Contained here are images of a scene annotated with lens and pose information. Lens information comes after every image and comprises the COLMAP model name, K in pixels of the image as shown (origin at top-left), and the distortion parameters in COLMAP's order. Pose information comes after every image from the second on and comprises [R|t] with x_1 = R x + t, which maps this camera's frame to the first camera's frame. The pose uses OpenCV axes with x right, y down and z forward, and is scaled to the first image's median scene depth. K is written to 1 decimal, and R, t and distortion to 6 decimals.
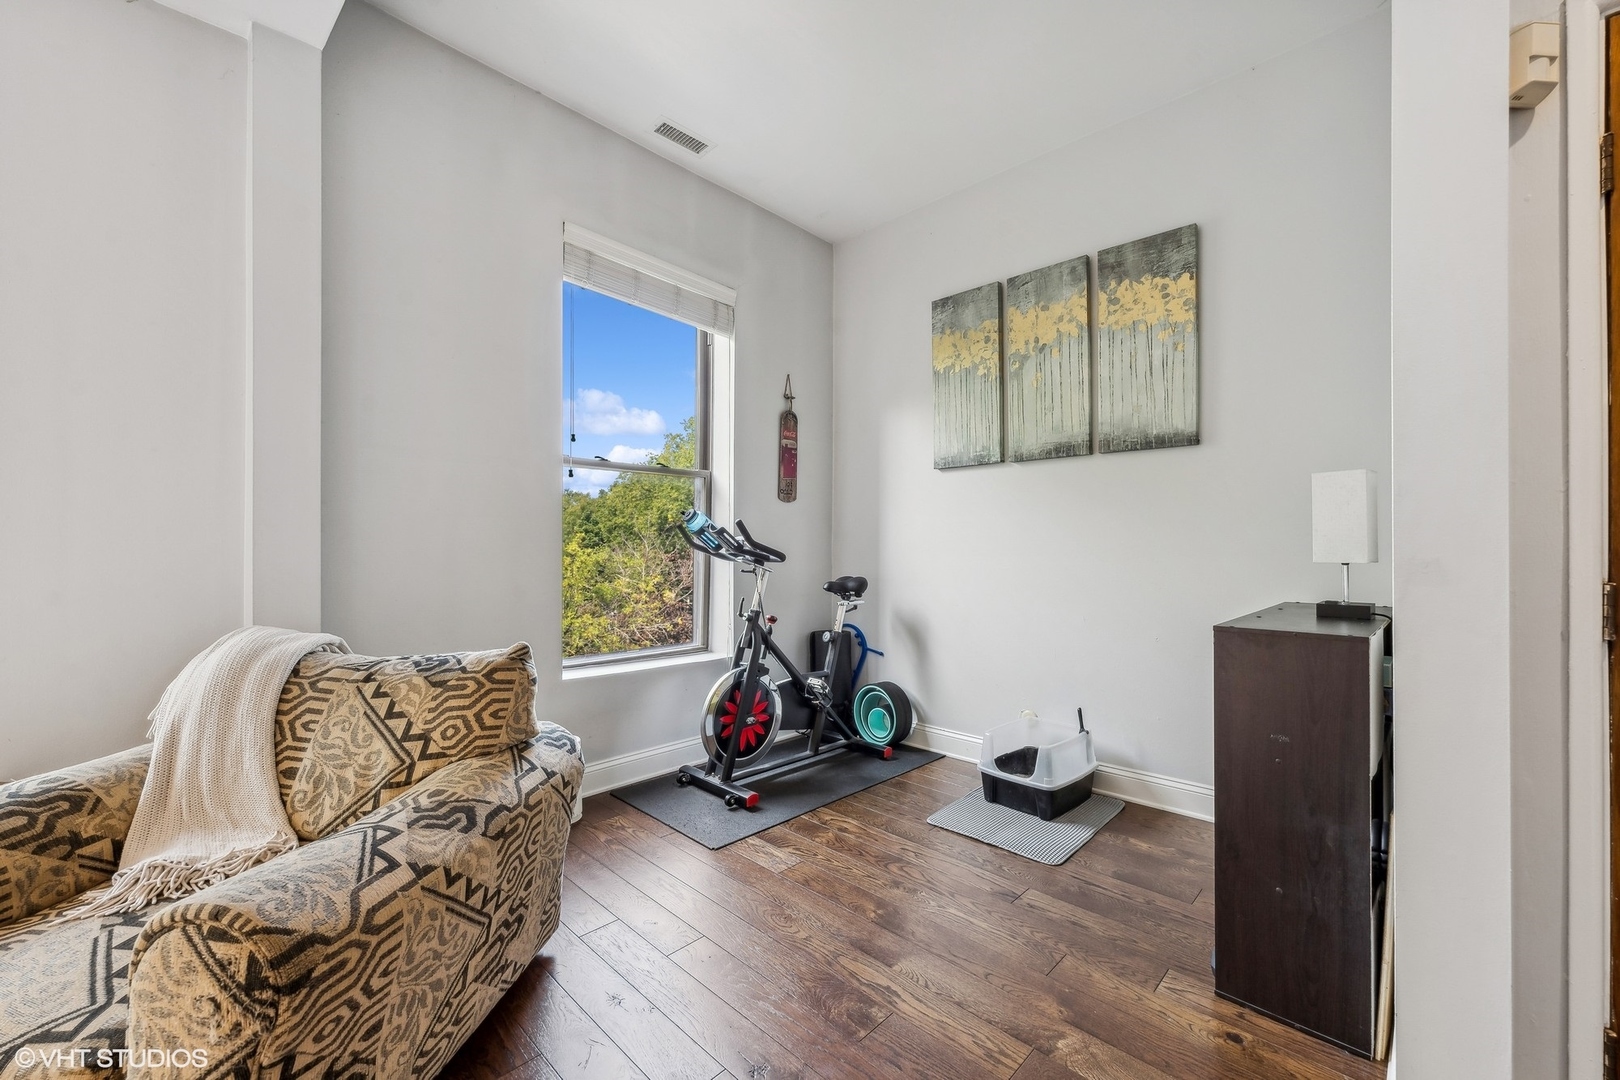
lens RADIAL K [[654.9, 0, 800.7], [0, 654.9, 542.4], [0, 0, 1]] dist [0.000925, -0.000209]
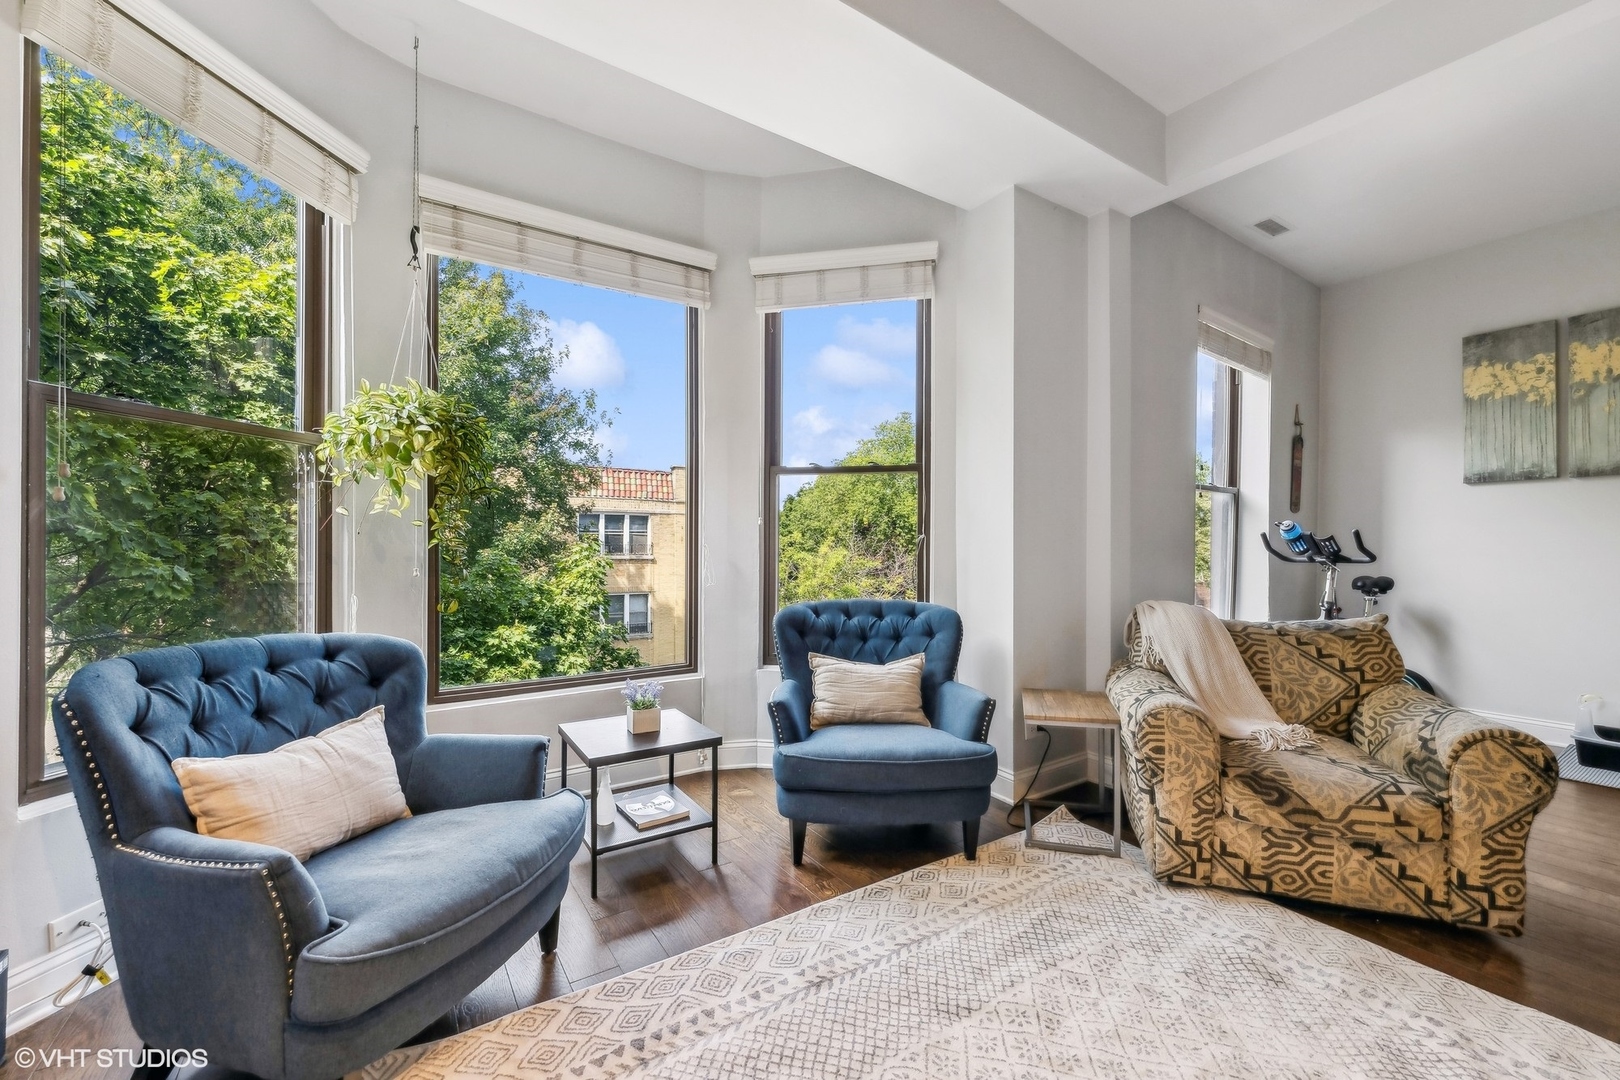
lens RADIAL K [[654.9, 0, 819.8], [0, 654.9, 546.8], [0, 0, 1]] dist [0.000925, -0.000209]
pose [[0.977701, -0.000029, -0.210000, -0.717645], [0.000796, 0.999993, 0.003567, -0.004731], [0.209998, -0.003655, 0.977695, -0.396846]]
